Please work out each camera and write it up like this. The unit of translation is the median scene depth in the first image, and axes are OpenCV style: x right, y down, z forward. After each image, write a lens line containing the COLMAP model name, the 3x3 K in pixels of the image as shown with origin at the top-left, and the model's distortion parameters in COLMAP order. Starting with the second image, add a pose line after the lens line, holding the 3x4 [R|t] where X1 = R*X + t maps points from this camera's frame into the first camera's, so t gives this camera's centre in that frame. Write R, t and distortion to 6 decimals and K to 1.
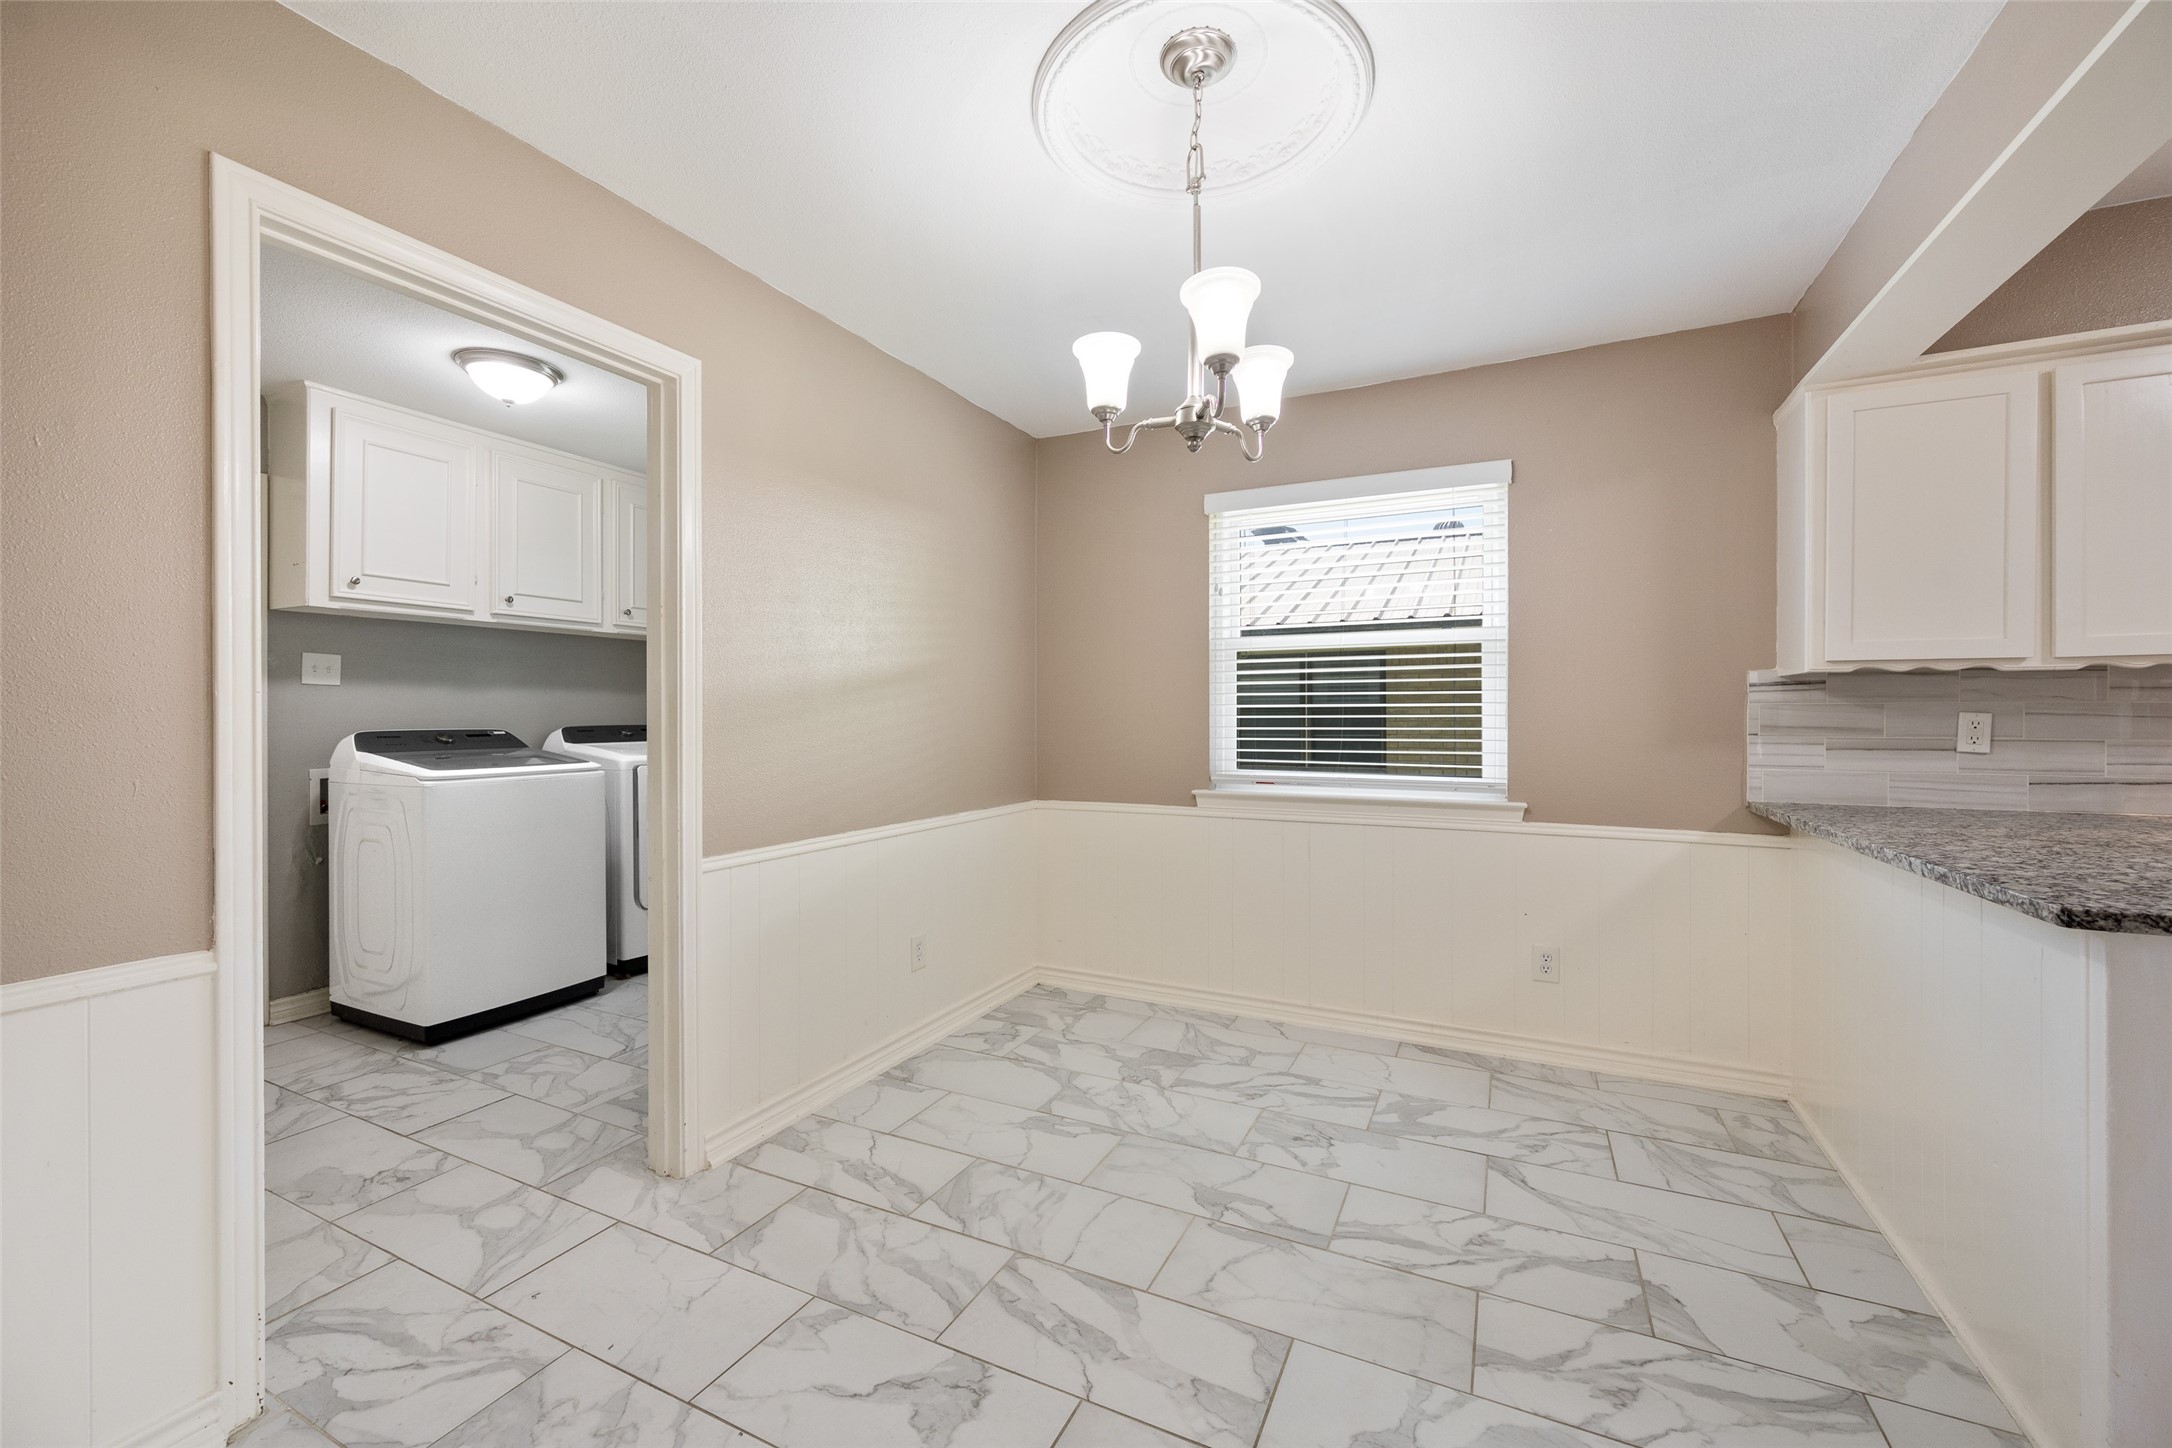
lens RADIAL K [[864.3, 0, 1072.2], [0, 864.3, 716.1], [0, 0, 1]] dist [-0.003942, 0.000146]
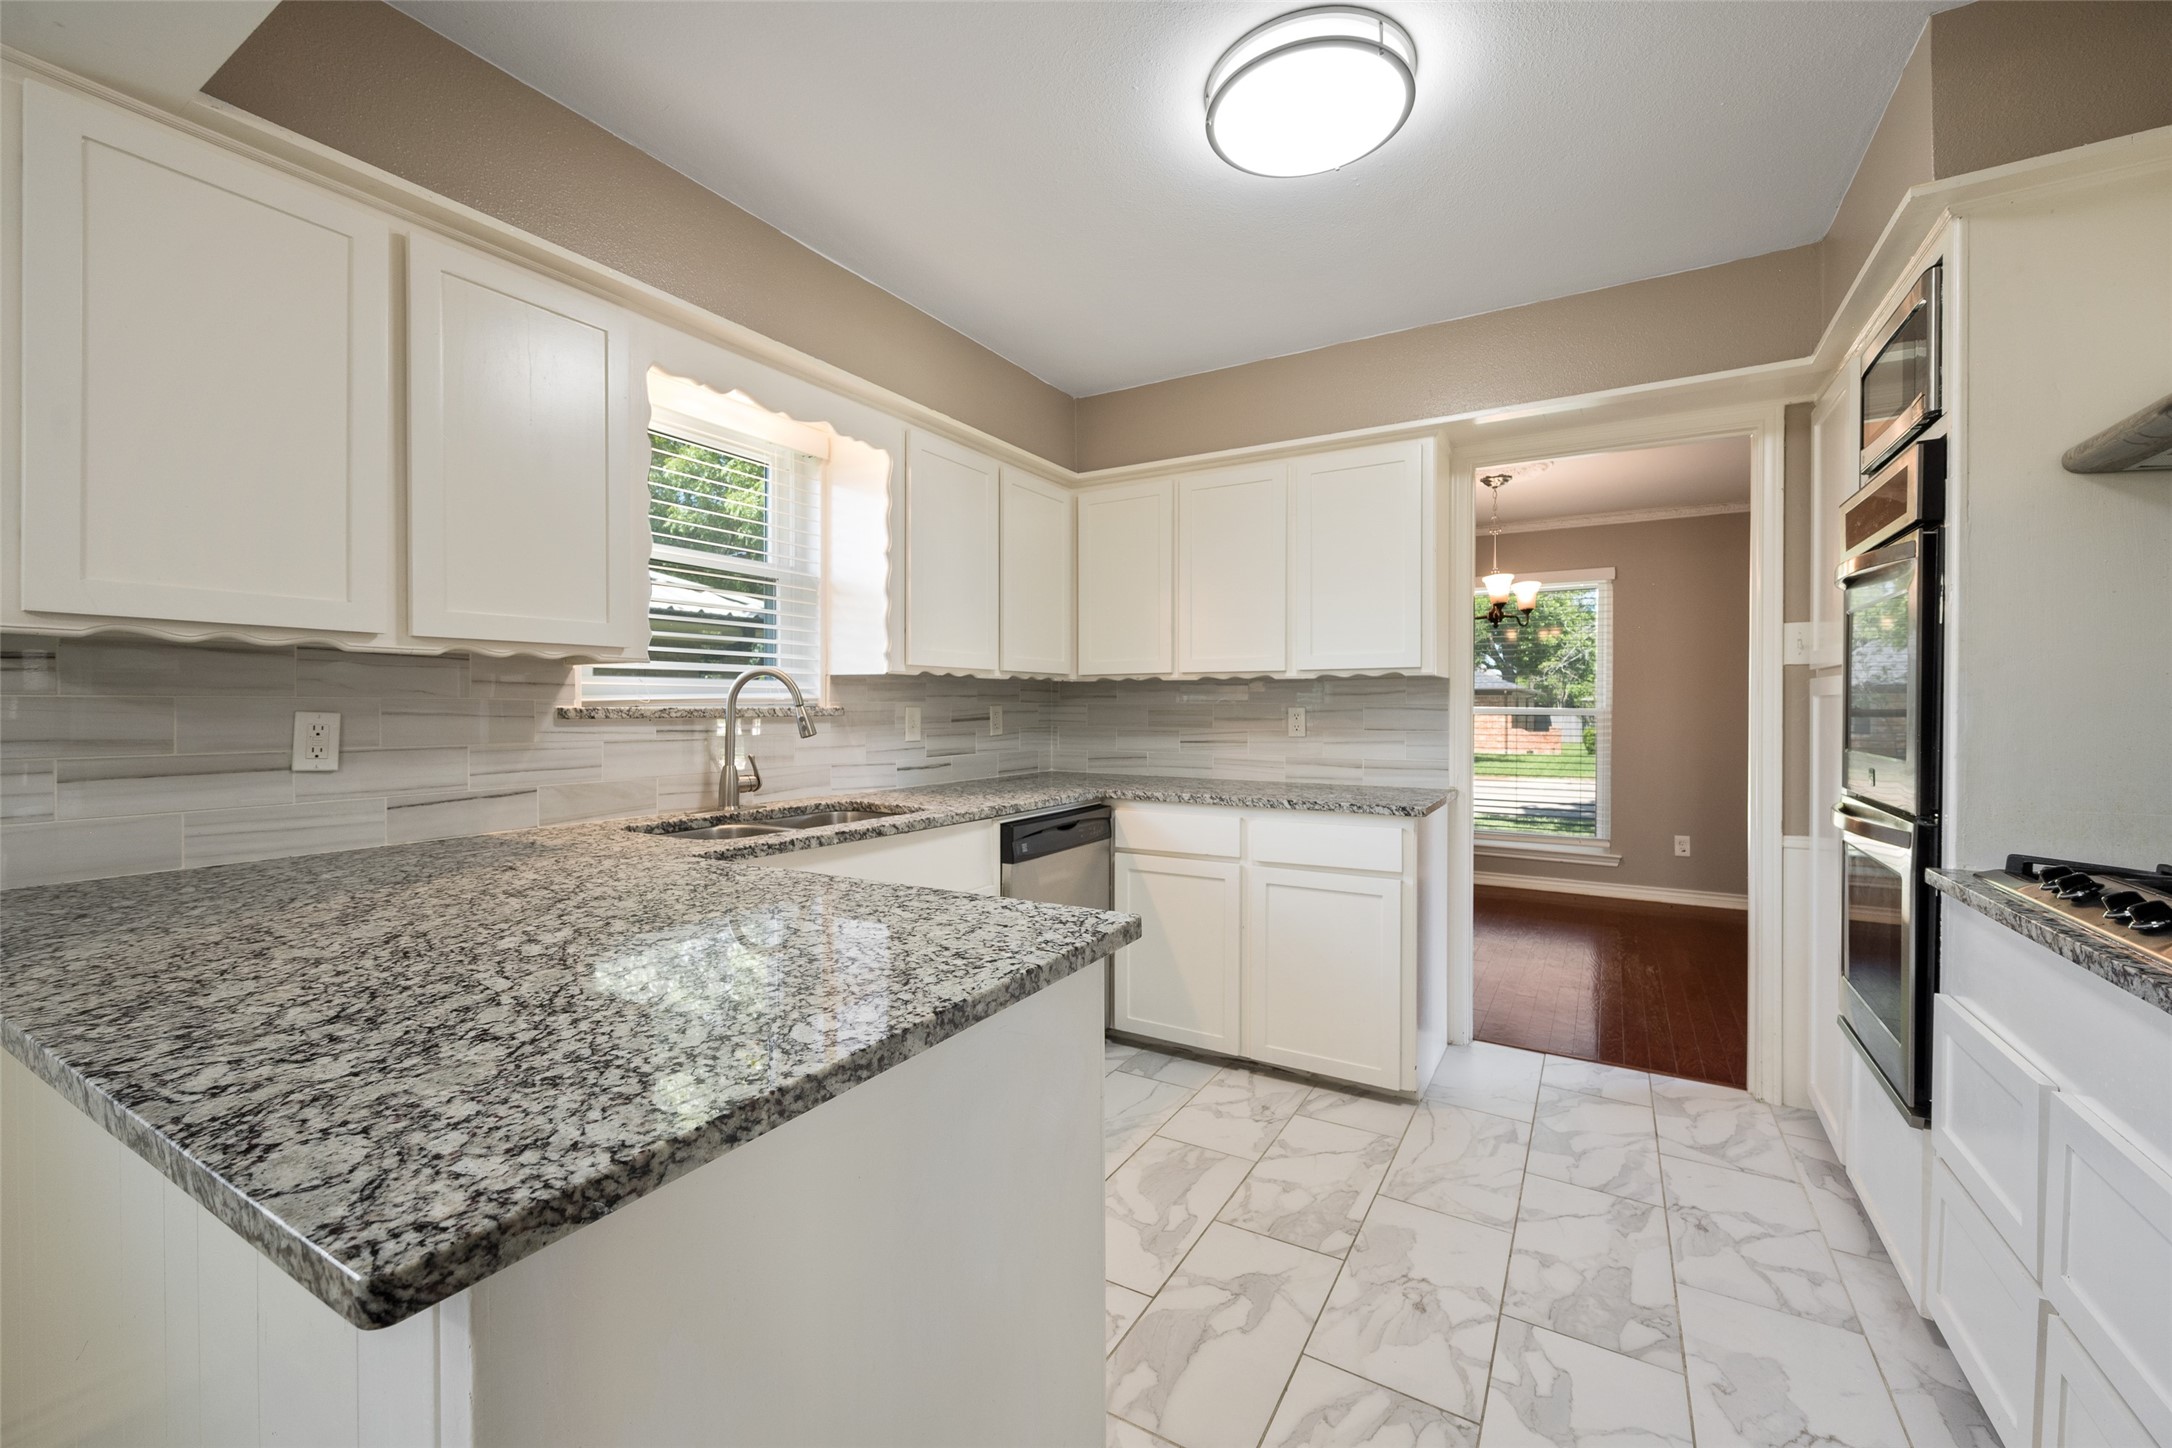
lens RADIAL K [[864.3, 0, 1077.1], [0, 864.3, 715.4], [0, 0, 1]] dist [-0.003942, 0.000146]
pose [[0.080602, -0.009698, 0.996699, 0.442360], [0.002518, 0.999951, 0.009526, -0.006909], [-0.996743, 0.001742, 0.080623, 0.365860]]
